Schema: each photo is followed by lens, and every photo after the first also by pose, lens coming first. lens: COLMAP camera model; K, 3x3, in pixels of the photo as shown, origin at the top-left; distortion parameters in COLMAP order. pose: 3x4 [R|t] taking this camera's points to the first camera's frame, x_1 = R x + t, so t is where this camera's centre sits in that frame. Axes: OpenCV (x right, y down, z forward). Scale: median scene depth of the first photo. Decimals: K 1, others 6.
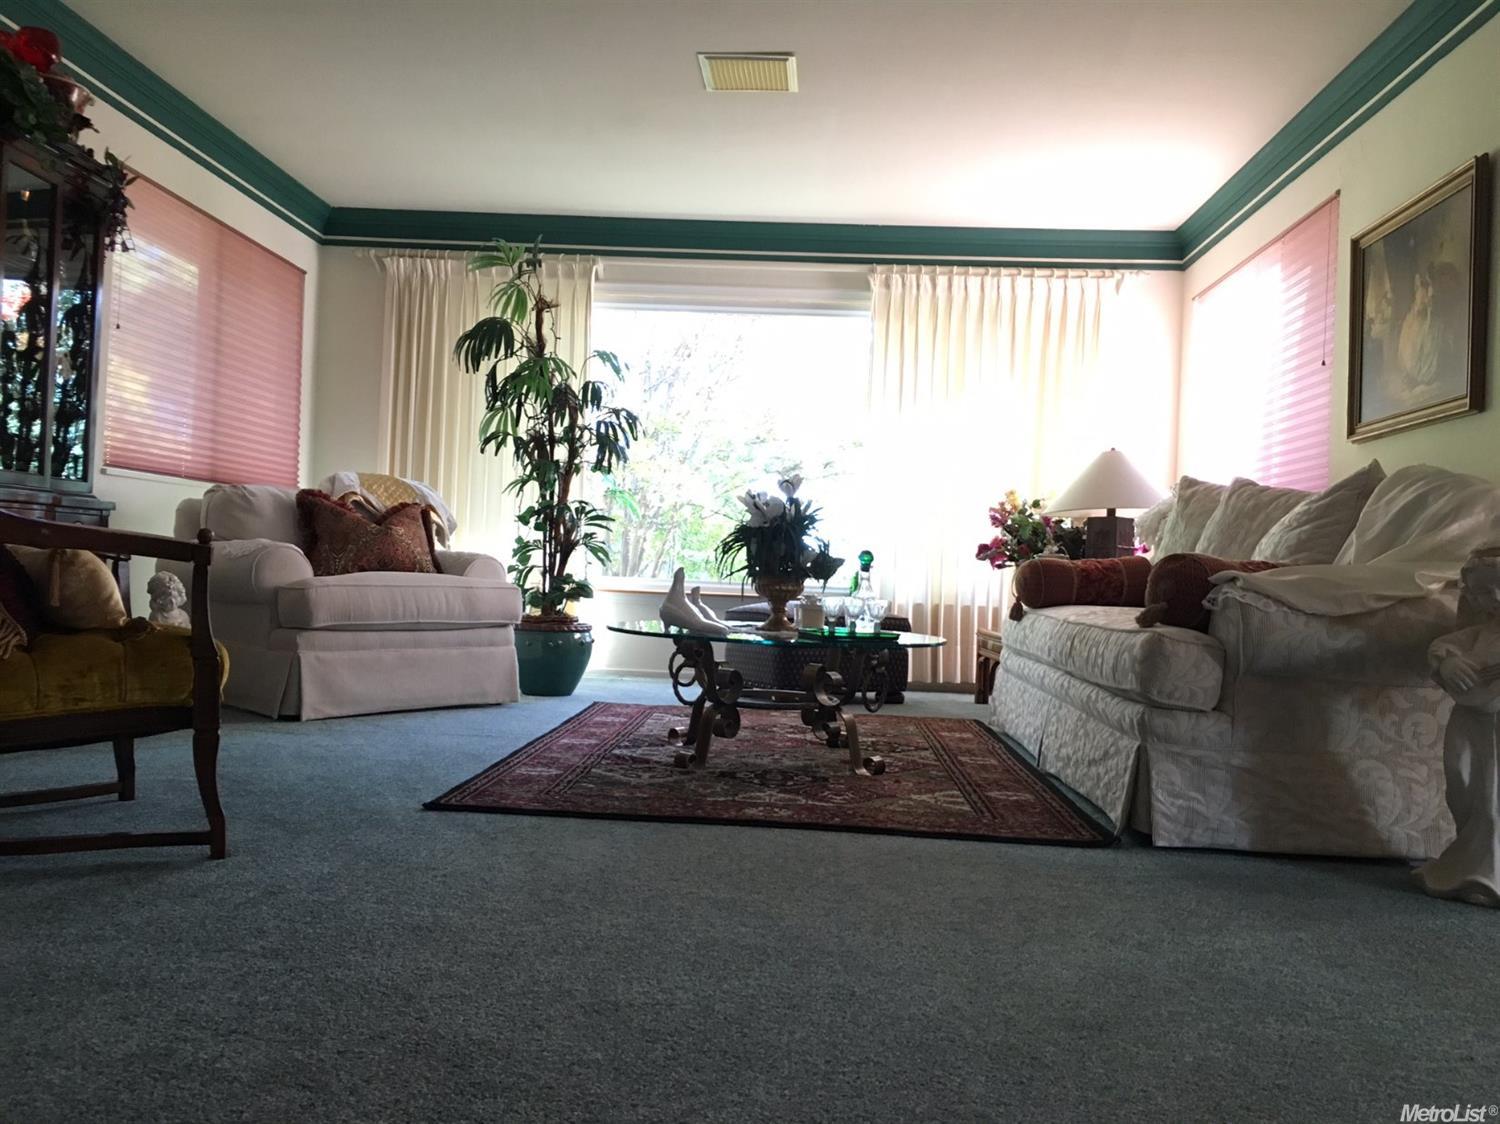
lens RADIAL K [[1279.9, 0, 750.0], [0, 1279.9, 562.0], [0, 0, 1]] dist [0.092442, -0.139725]
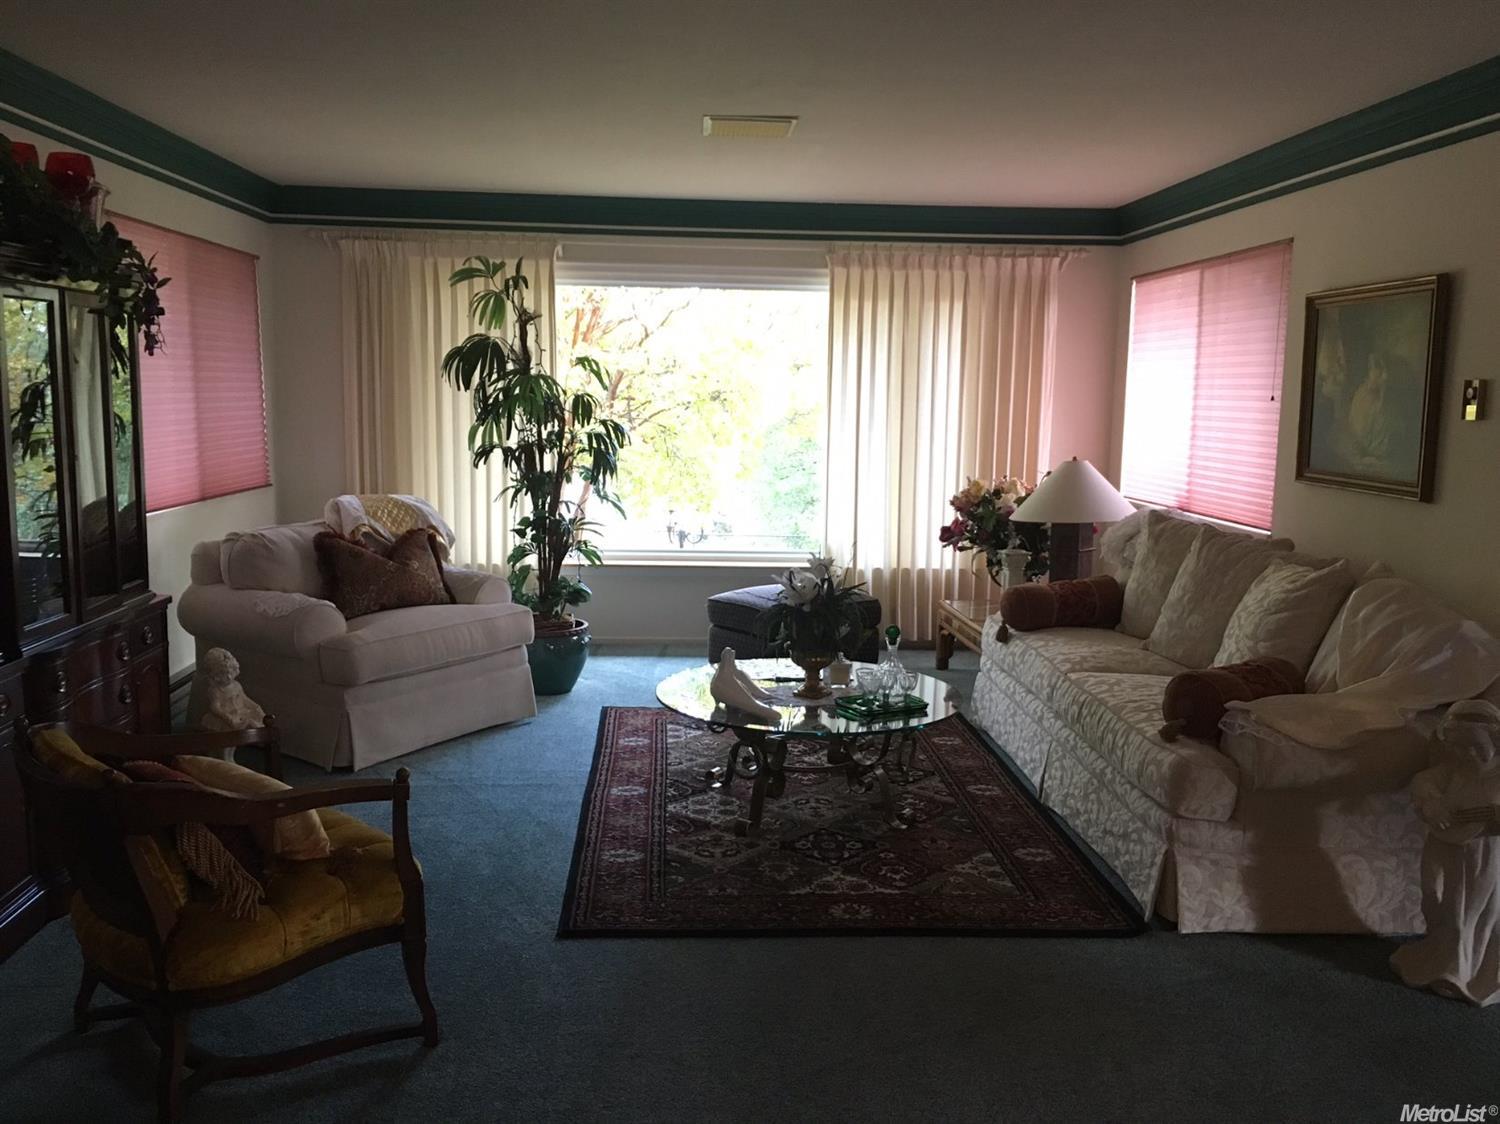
lens RADIAL K [[1279.9, 0, 750.0], [0, 1279.9, 562.0], [0, 0, 1]] dist [0.092442, -0.139725]
pose [[0.994047, -0.039100, 0.101693, -0.120469], [0.024007, 0.989051, 0.145611, -0.191056], [-0.106273, -0.142303, 0.984102, -0.059134]]
